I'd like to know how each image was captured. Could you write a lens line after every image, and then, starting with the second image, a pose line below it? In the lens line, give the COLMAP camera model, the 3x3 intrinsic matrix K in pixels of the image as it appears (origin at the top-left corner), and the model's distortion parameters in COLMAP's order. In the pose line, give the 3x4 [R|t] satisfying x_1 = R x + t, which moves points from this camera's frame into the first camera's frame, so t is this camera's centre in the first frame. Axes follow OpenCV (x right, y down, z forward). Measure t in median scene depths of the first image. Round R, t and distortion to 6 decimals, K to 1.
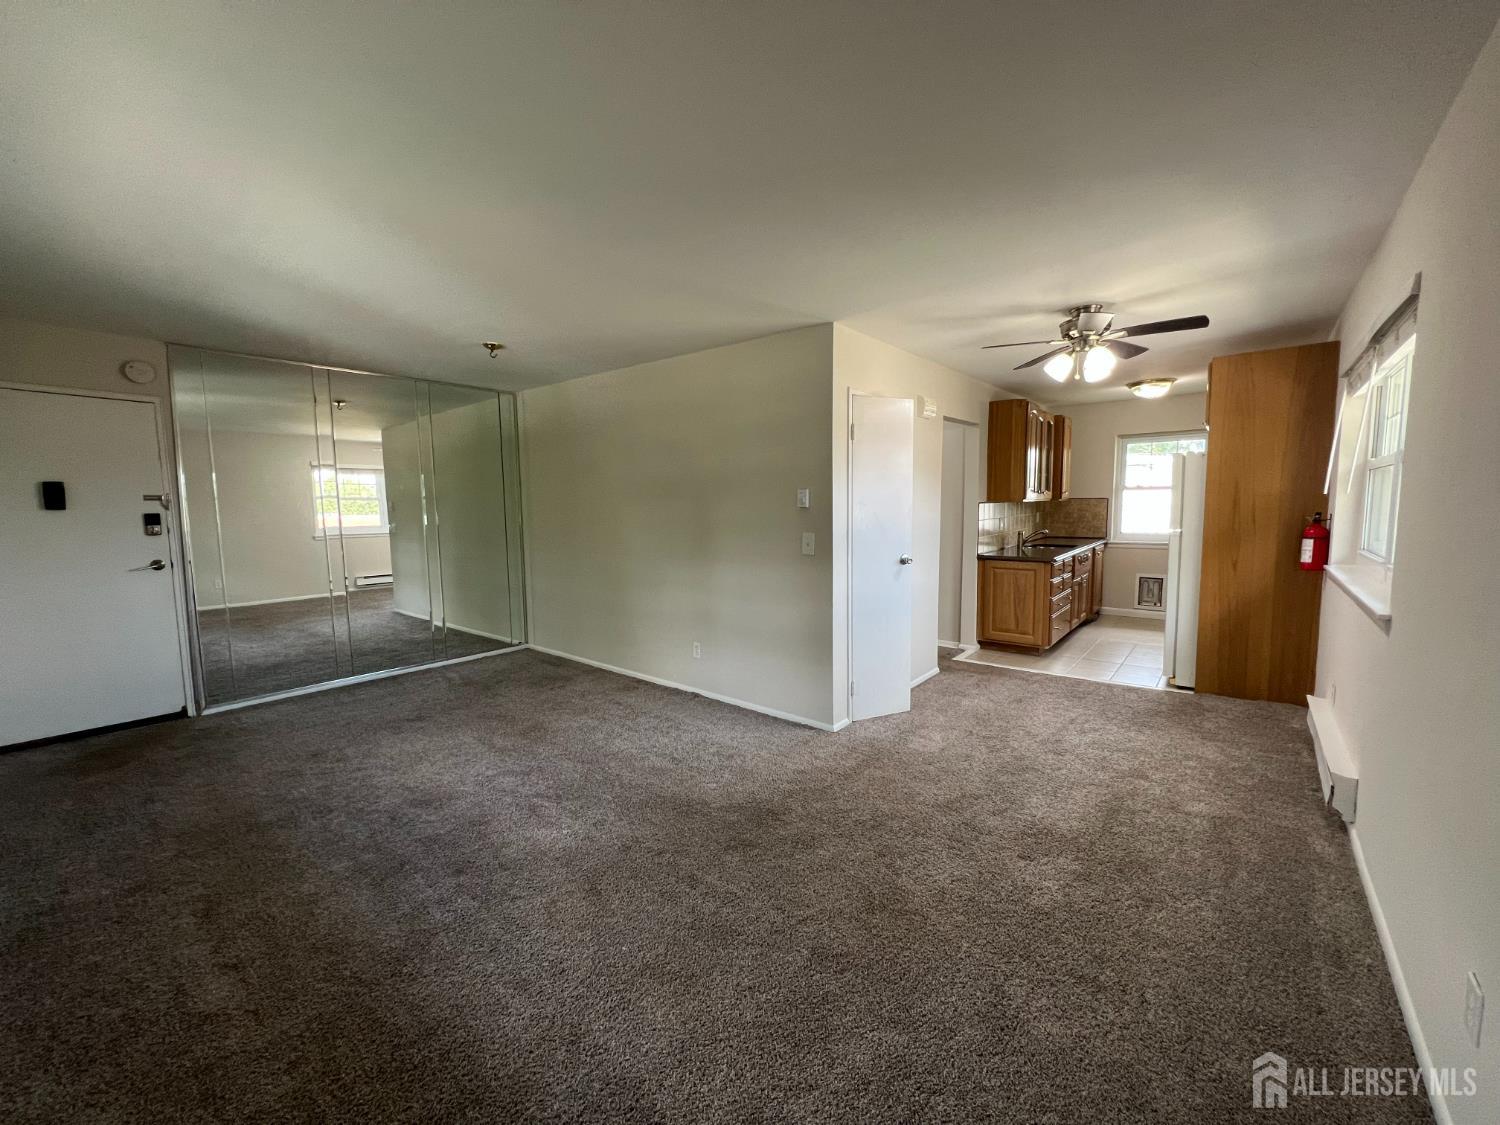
lens RADIAL K [[597.7, 0, 753.0], [0, 597.7, 559.2], [0, 0, 1]] dist [-0.002427, 0.000579]
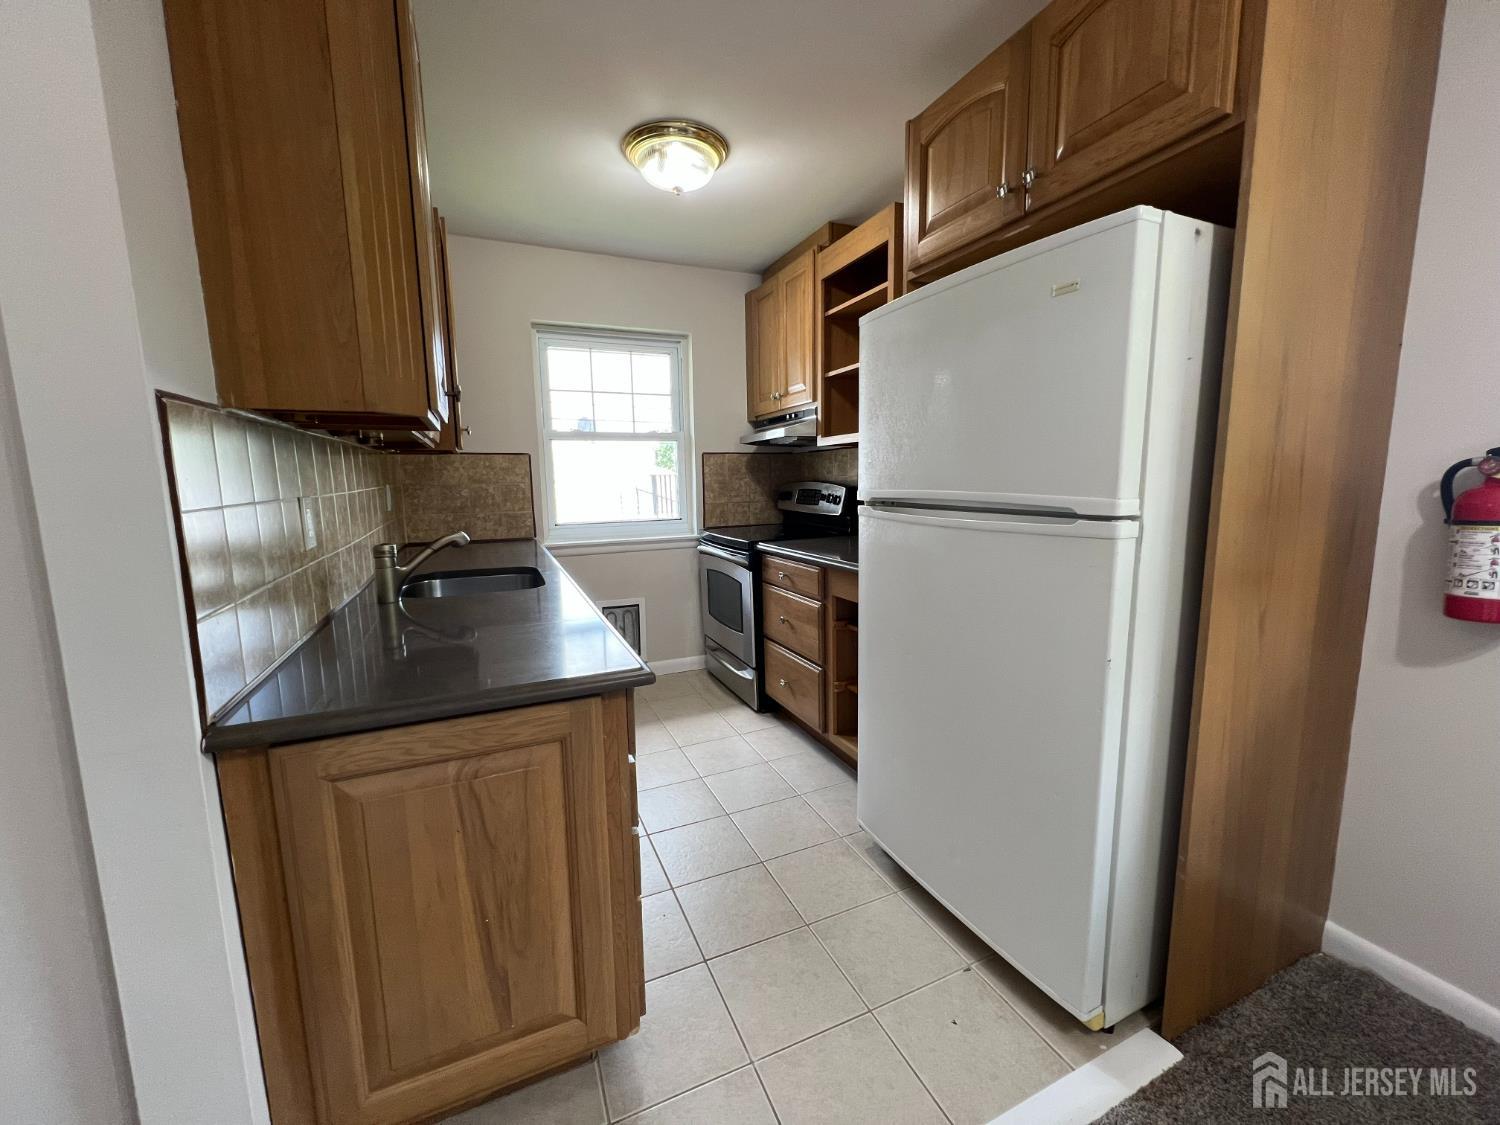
lens RADIAL K [[597.7, 0, 753.0], [0, 597.7, 559.2], [0, 0, 1]] dist [-0.002427, 0.000579]
pose [[0.451094, -0.114528, 0.885098, 0.273402], [0.093696, 0.992329, 0.080650, -0.046098], [-0.887545, 0.046549, 0.458364, 0.710696]]
